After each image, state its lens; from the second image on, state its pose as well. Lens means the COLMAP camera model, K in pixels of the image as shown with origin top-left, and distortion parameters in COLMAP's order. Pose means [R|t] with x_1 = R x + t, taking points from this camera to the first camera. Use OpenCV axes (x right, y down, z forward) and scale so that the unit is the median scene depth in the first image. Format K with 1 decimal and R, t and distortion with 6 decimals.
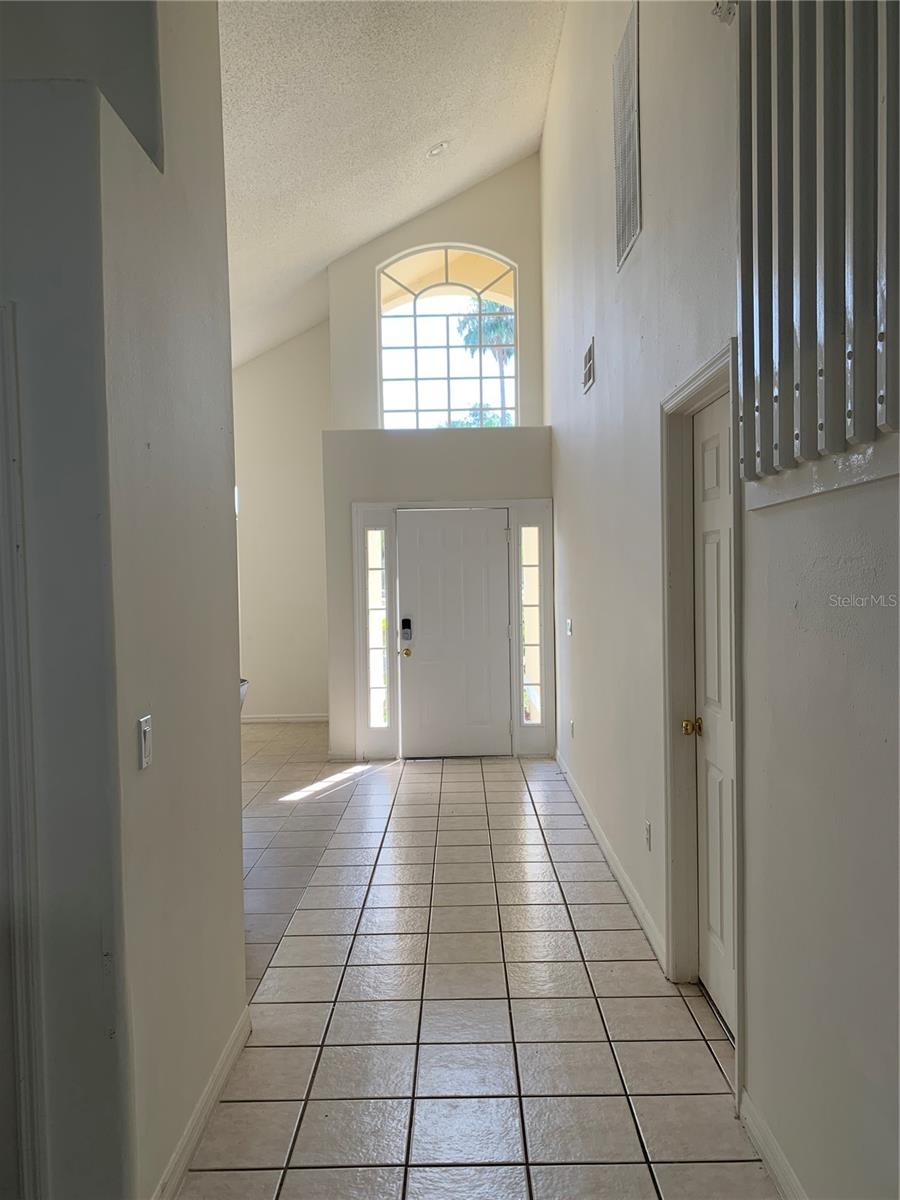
lens RADIAL K [[918.5, 0, 450.0], [0, 918.5, 600.0], [0, 0, 1]] dist [0.117370, -0.254601]
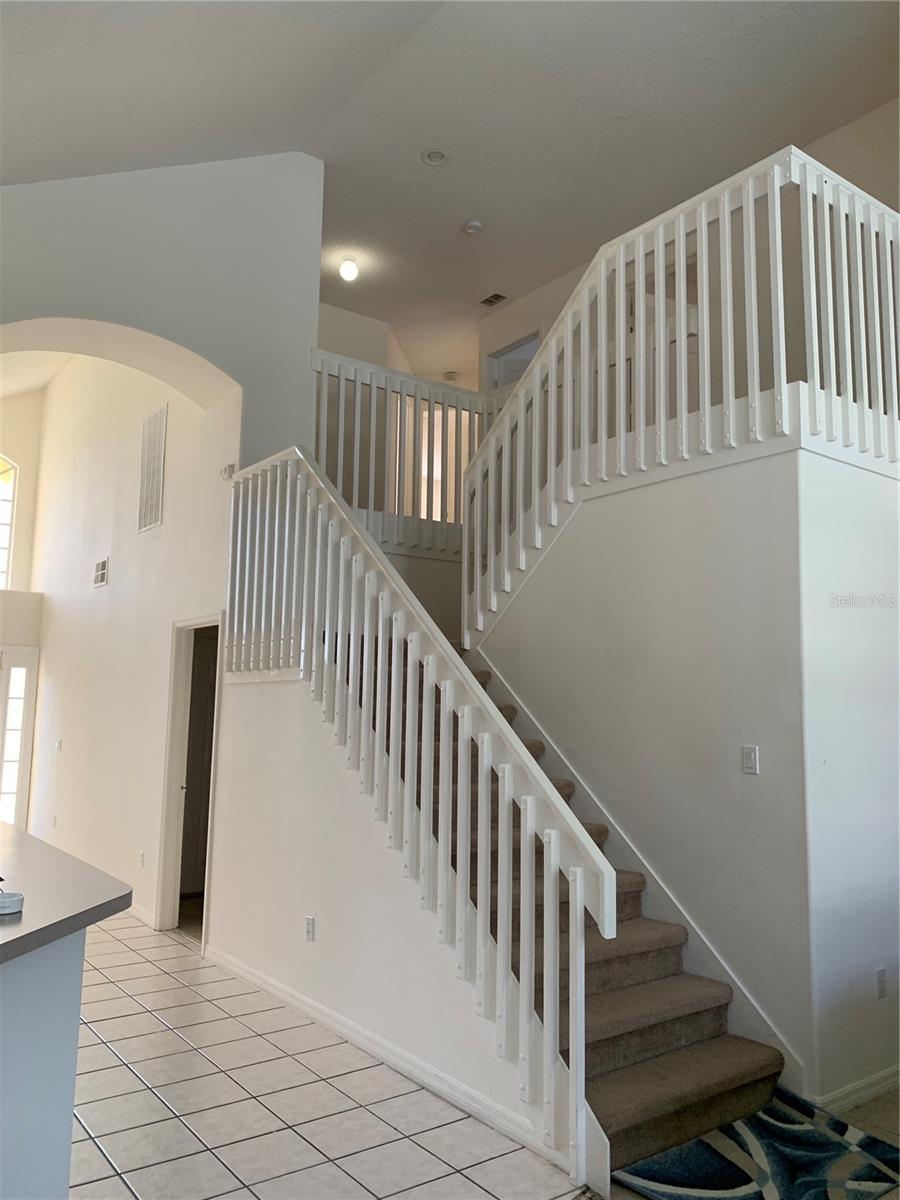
lens RADIAL K [[905.5, 0, 449.0], [0, 905.5, 586.1], [0, 0, 1]] dist [0.013754, -0.008832]
pose [[0.795367, 0.121982, 0.593727, -0.298319], [-0.021386, 0.984578, -0.173634, 0.023764], [-0.605751, 0.125406, 0.785710, -0.570827]]
